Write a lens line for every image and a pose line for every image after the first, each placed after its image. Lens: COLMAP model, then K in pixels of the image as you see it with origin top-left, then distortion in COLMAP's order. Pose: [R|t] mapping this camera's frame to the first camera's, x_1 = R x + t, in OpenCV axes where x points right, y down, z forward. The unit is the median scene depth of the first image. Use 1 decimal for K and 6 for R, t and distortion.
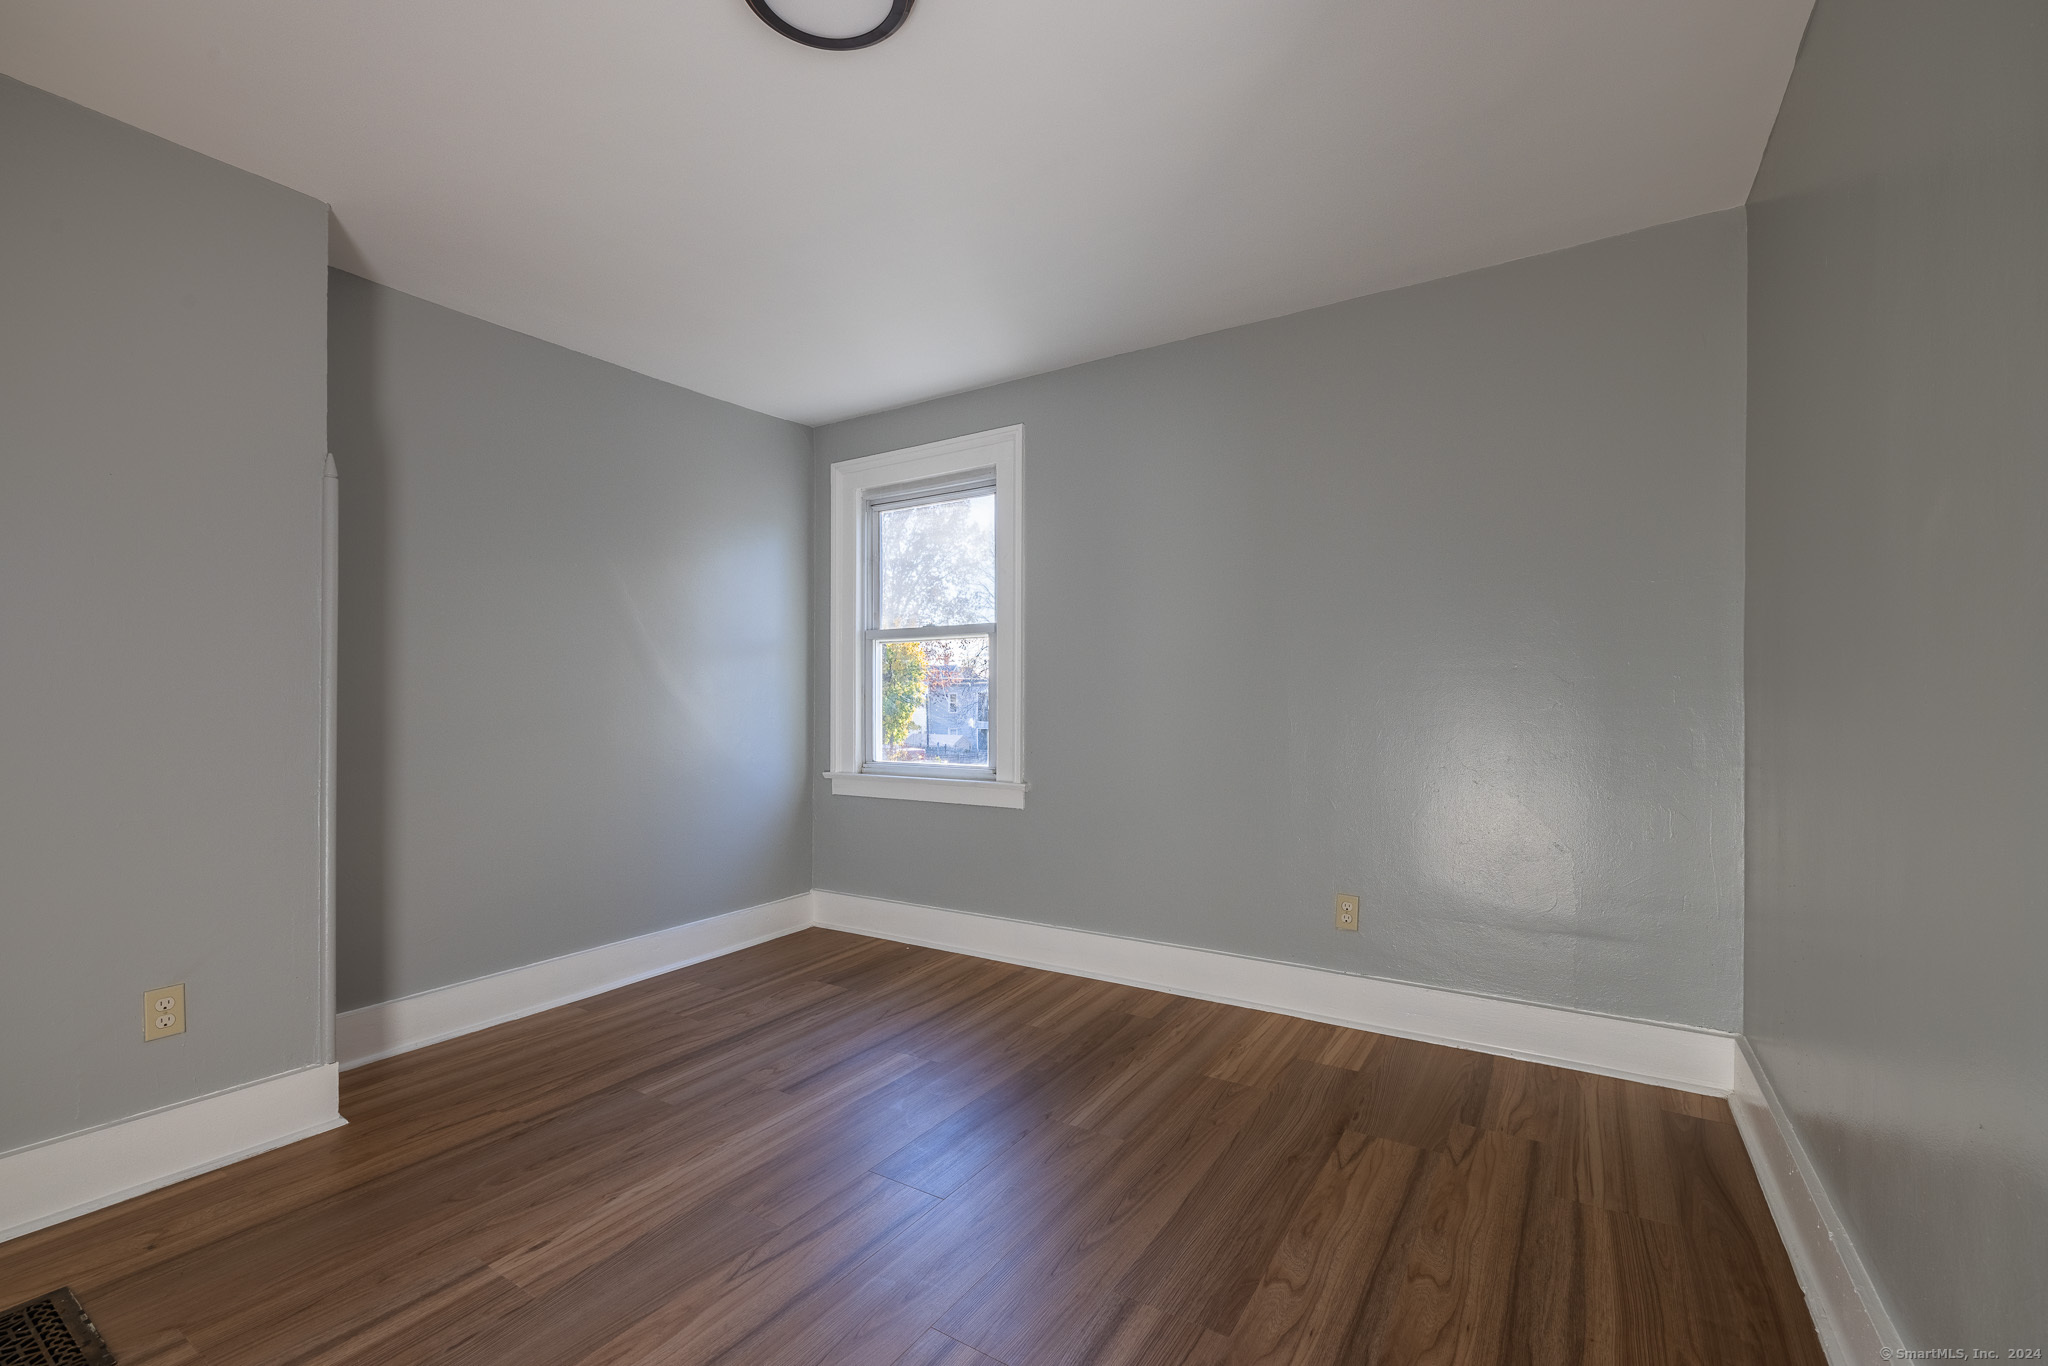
lens RADIAL K [[834.0, 0, 1032.9], [0, 834.0, 694.7], [0, 0, 1]] dist [0.000785, 0.000053]
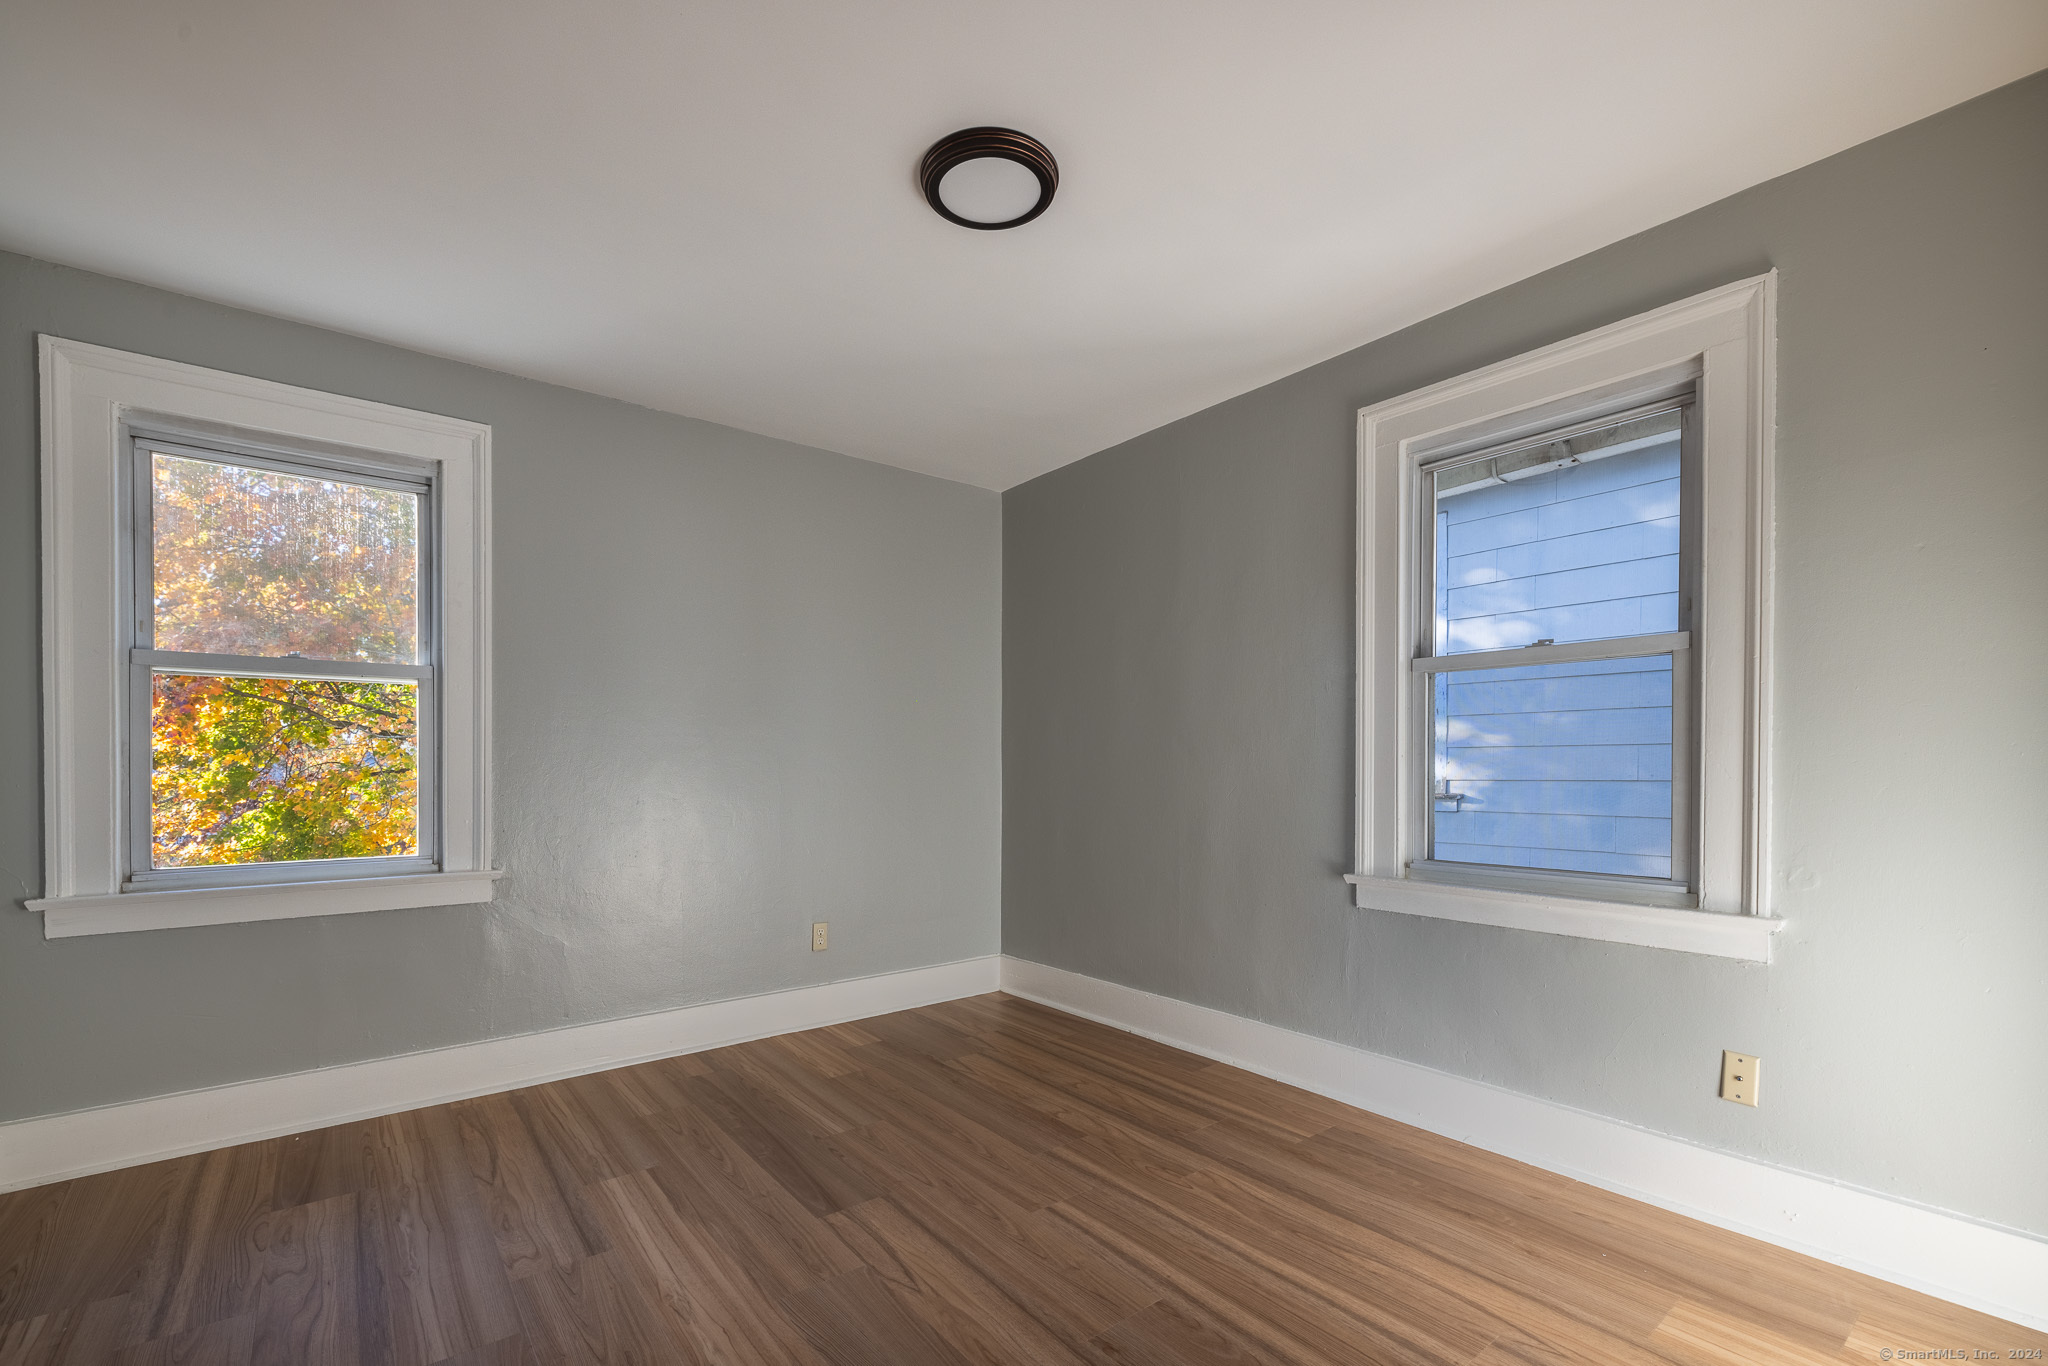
lens RADIAL K [[878.8, 0, 1031.1], [0, 878.8, 775.1], [0, 0, 1]] dist [-0.002152, -0.000546]
pose [[0.325333, -0.005251, 0.945585, -0.728992], [-0.001012, 0.999982, 0.005901, 0.009337], [-0.945599, -0.002877, 0.325322, 0.255650]]
